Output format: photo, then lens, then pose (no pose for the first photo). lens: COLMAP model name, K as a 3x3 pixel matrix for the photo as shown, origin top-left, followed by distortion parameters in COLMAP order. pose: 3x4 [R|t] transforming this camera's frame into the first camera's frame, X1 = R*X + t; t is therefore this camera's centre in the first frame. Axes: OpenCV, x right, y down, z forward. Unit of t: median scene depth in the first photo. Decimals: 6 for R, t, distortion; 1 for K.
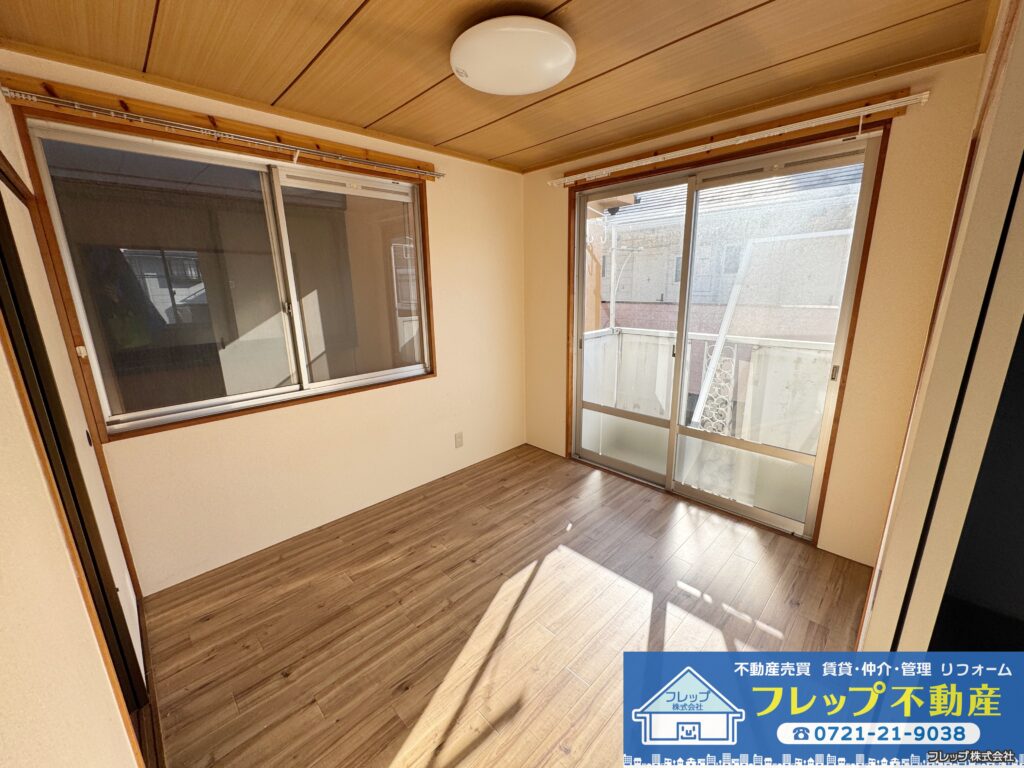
lens RADIAL K [[409.5, 0, 512.0], [0, 409.5, 384.0], [0, 0, 1]] dist [-0.001492, -0.000243]
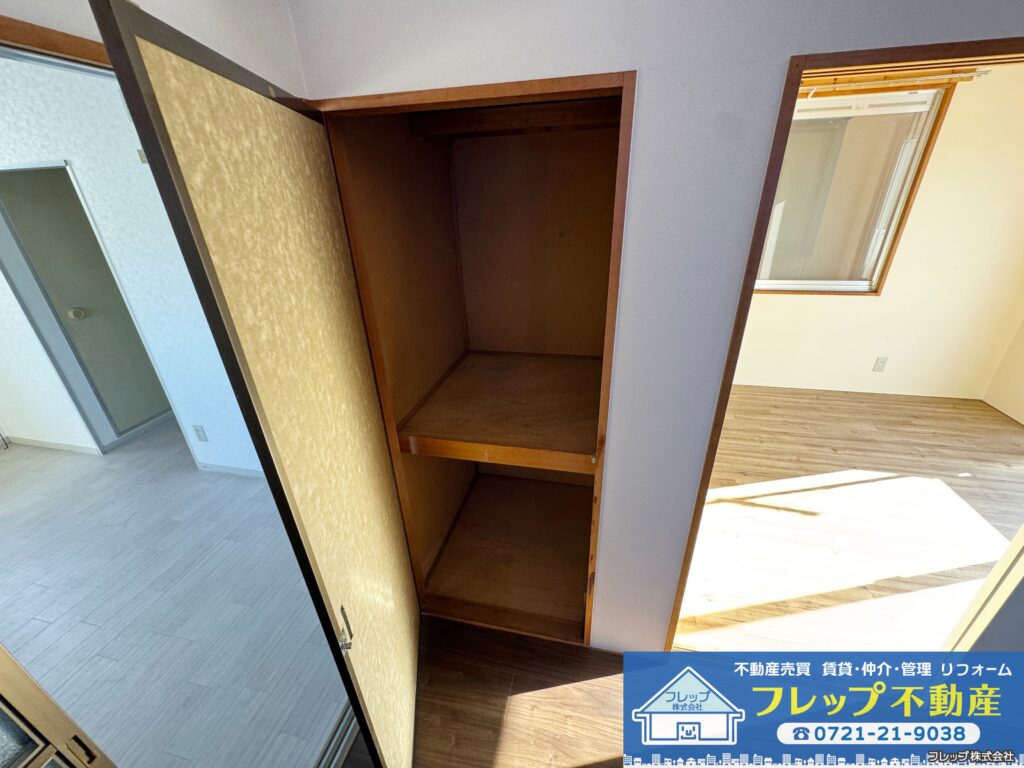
lens RADIAL K [[409.5, 0, 512.0], [0, 409.5, 384.0], [0, 0, 1]] dist [-0.001492, -0.000243]
pose [[0.540610, 0.363789, -0.758550, 0.187458], [-0.182869, 0.930925, 0.316129, 0.033440], [0.821158, -0.032187, 0.569793, -0.372132]]
